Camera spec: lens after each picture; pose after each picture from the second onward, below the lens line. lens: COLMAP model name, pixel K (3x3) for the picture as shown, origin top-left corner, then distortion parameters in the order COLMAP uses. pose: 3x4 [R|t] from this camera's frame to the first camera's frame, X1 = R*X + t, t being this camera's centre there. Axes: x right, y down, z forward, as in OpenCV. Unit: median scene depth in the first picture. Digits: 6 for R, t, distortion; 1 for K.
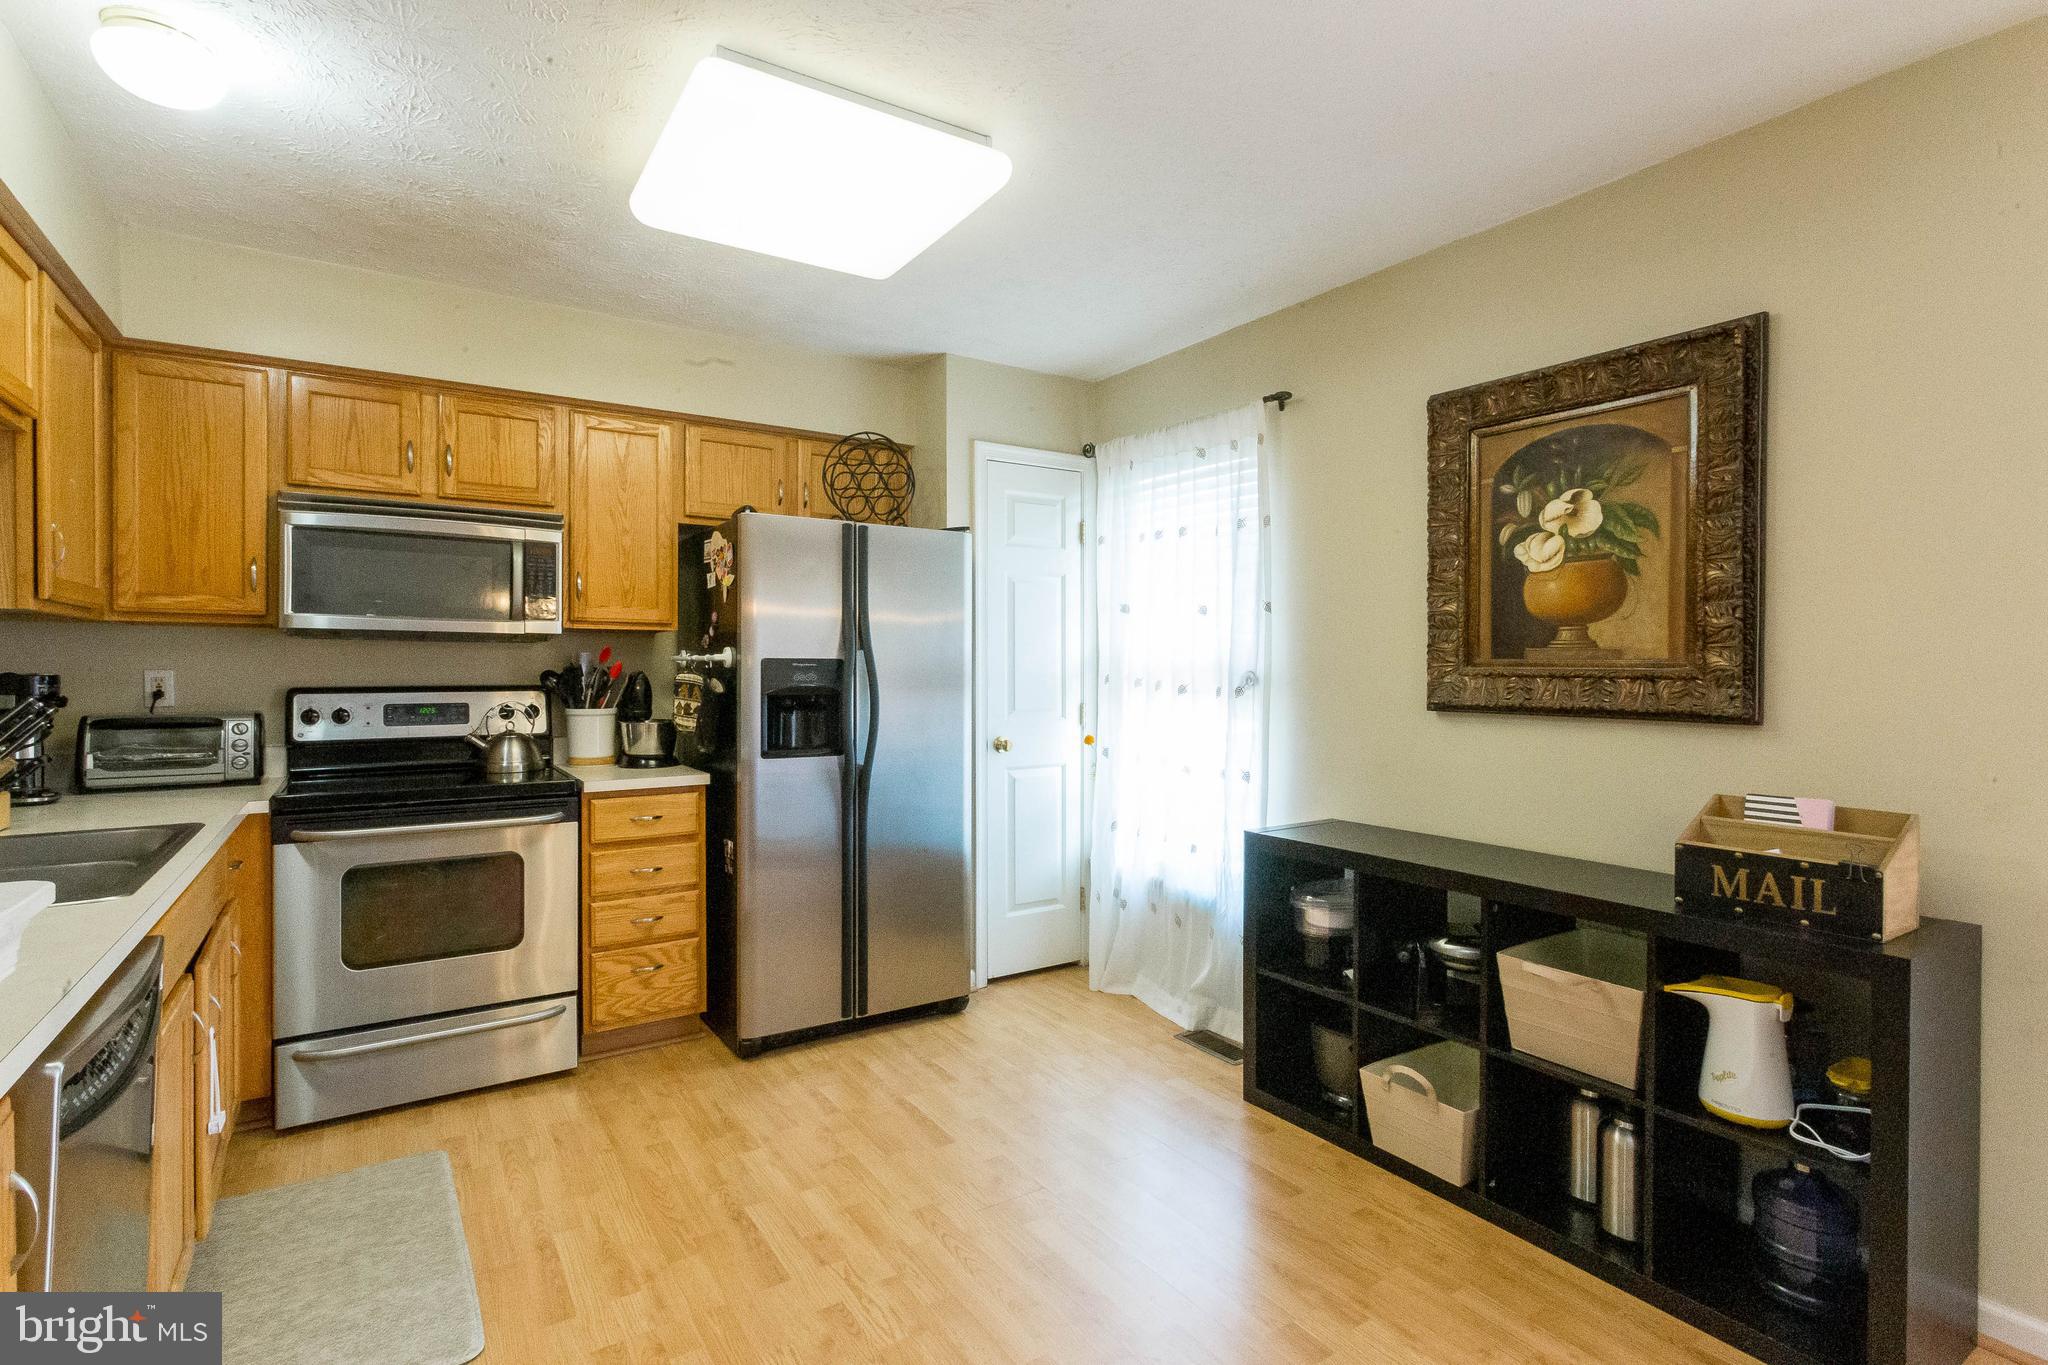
lens RADIAL K [[983.6, 0, 1017.3], [0, 983.6, 650.9], [0, 0, 1]] dist [-0.002238, -0.000481]
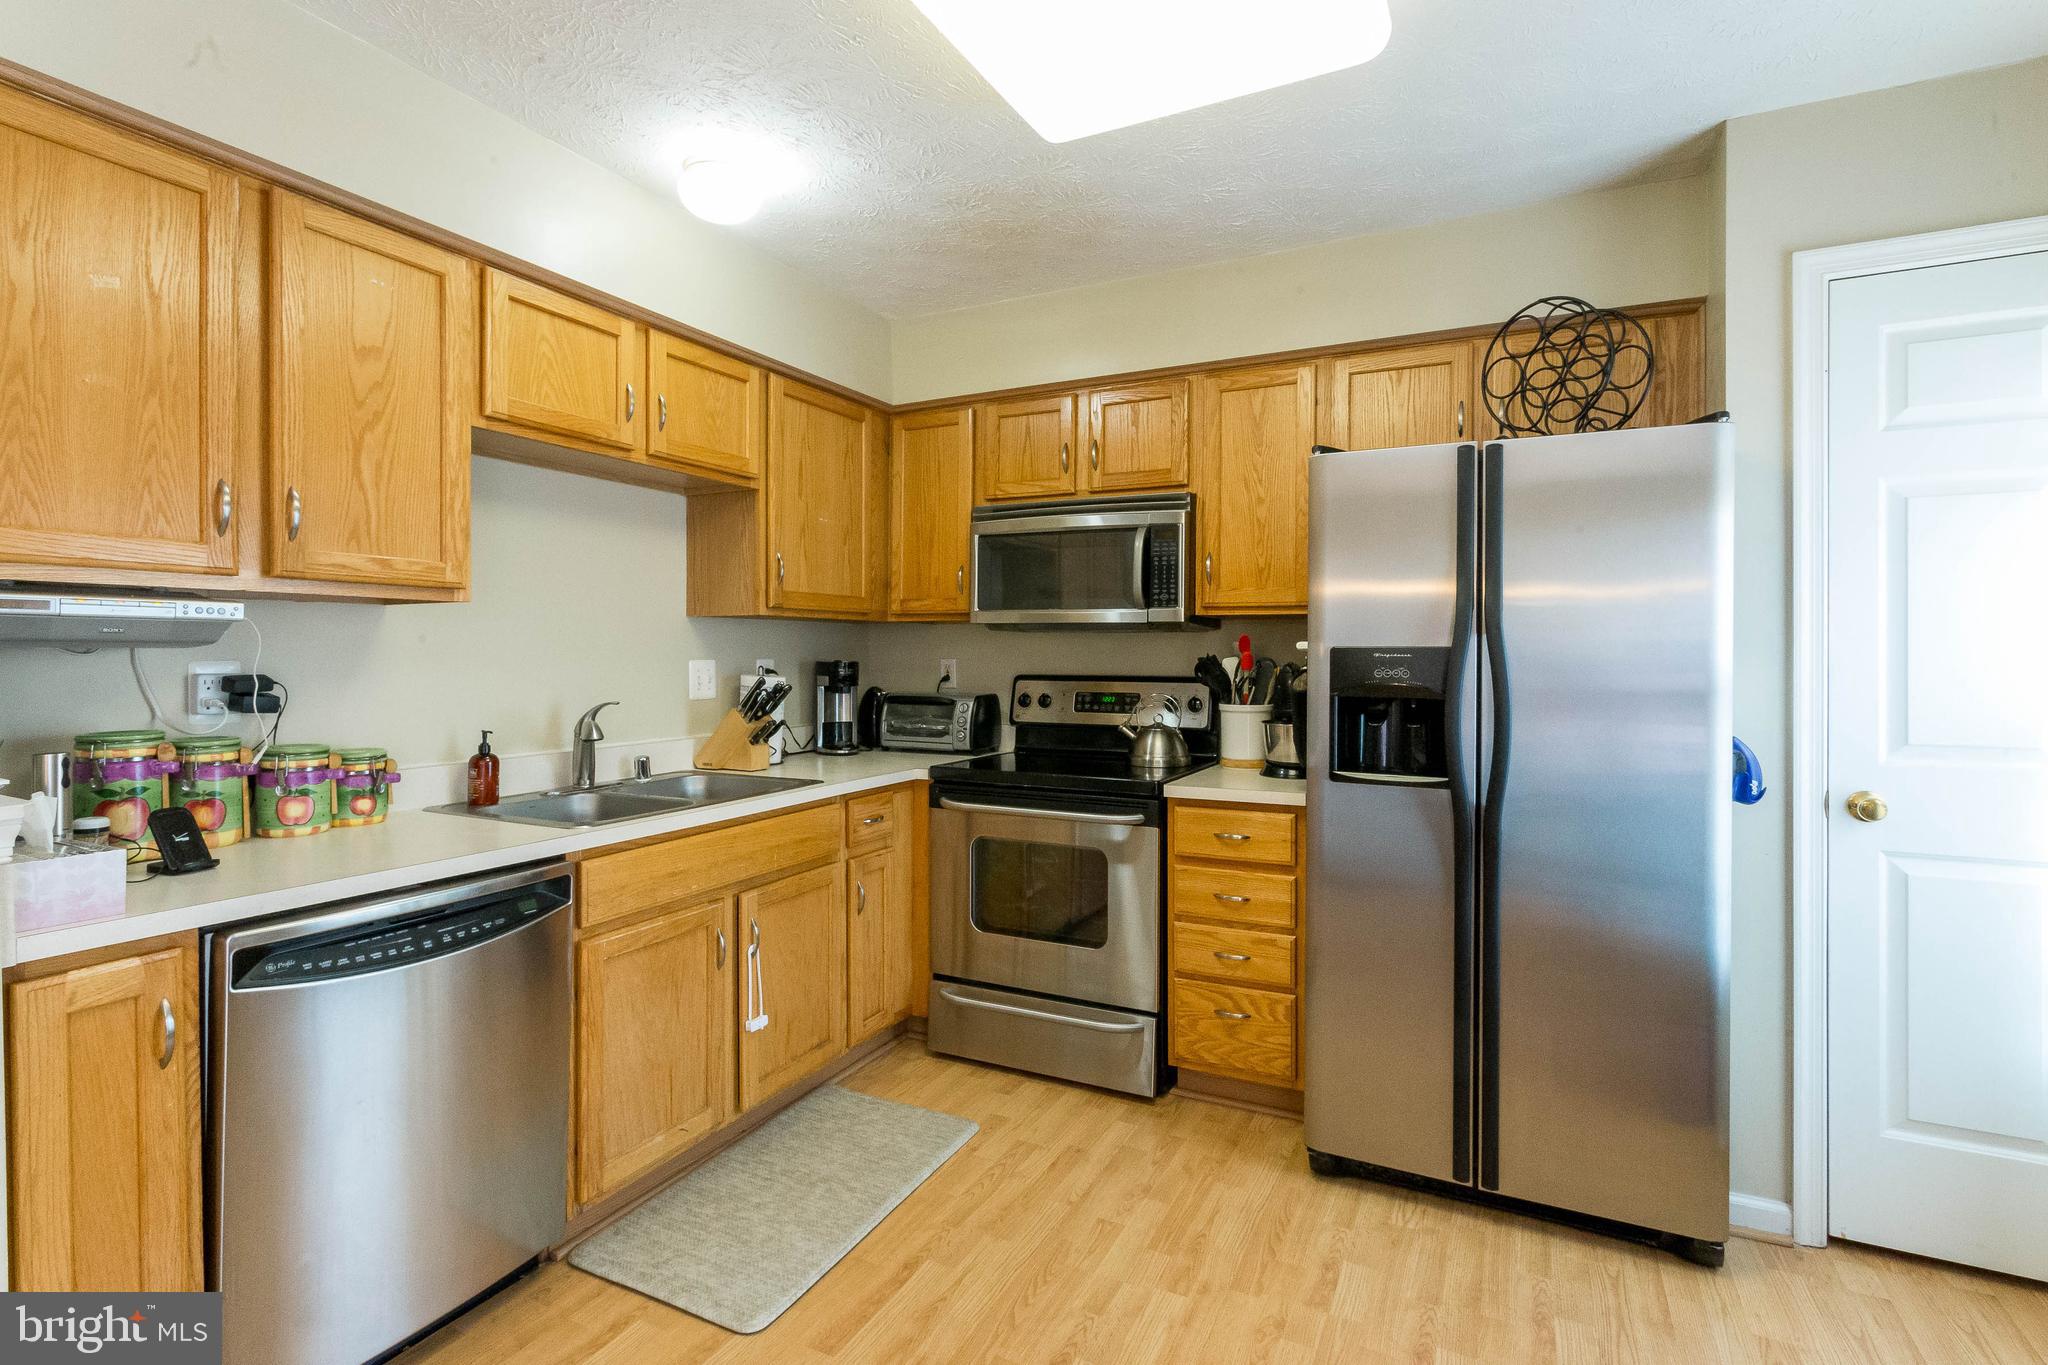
lens RADIAL K [[983.6, 0, 1017.3], [0, 983.6, 650.9], [0, 0, 1]] dist [-0.002238, -0.000481]
pose [[0.497868, -0.003213, -0.867247, 0.262319], [0.008797, 0.999960, 0.001345, 0.007226], [0.867208, -0.008299, 0.497877, 0.412139]]
